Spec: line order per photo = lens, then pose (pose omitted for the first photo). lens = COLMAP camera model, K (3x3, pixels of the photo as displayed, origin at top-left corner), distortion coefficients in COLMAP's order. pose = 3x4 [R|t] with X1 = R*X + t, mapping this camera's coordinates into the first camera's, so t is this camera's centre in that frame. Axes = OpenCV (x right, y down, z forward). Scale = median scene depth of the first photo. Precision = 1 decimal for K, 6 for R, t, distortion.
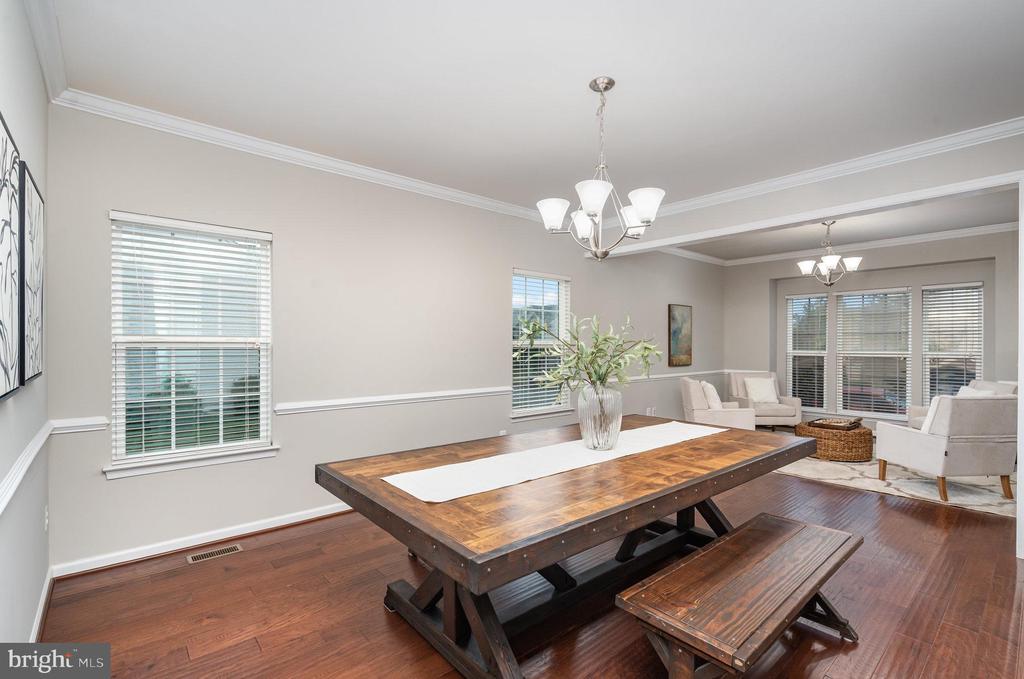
lens RADIAL K [[466.2, 0, 513.8], [0, 466.2, 344.8], [0, 0, 1]] dist [-0.004483, -0.000277]
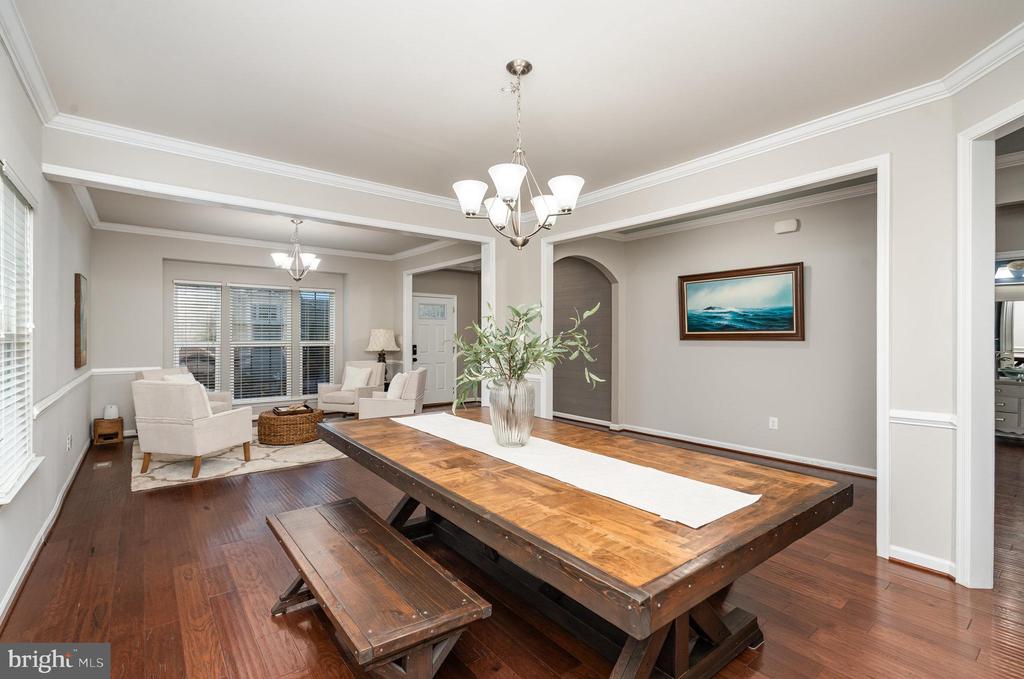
lens RADIAL K [[466.2, 0, 511.4], [0, 466.2, 336.9], [0, 0, 1]] dist [-0.004483, -0.000277]
pose [[0.052839, -0.003722, 0.998596, -0.589628], [-0.000476, 0.999993, 0.003752, -0.003366], [-0.998603, -0.000674, 0.052837, 0.729027]]
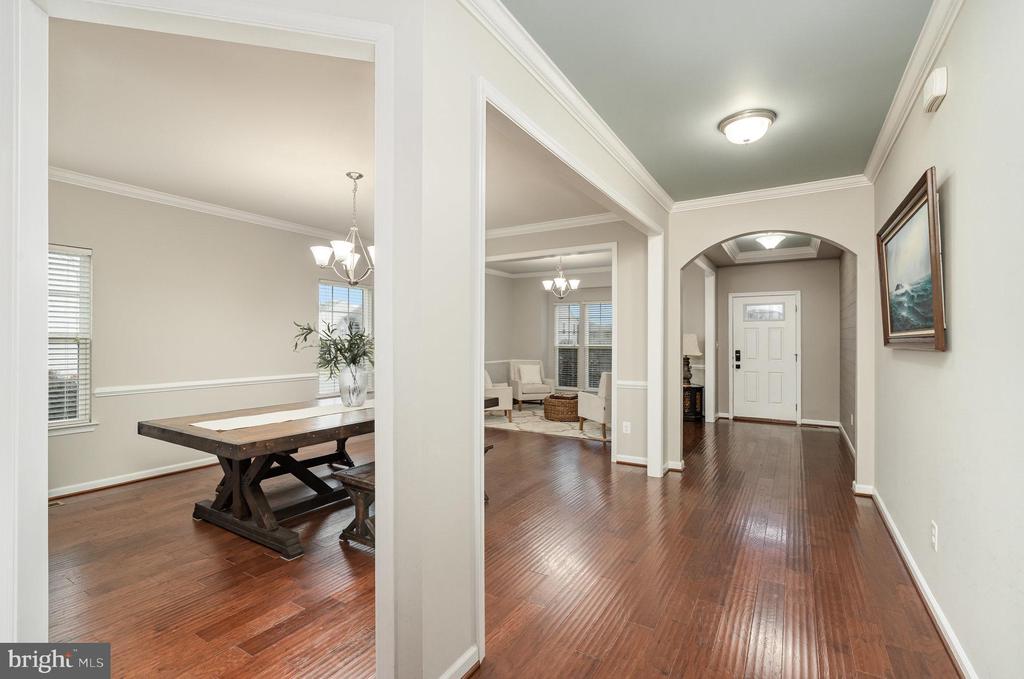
lens RADIAL K [[466.2, 0, 512.6], [0, 466.2, 336.4], [0, 0, 1]] dist [-0.004483, -0.000277]
pose [[0.952753, 0.003241, 0.303729, 0.167090], [-0.001071, 0.999973, -0.007312, -0.001233], [-0.303744, 0.006642, 0.952730, -0.501806]]
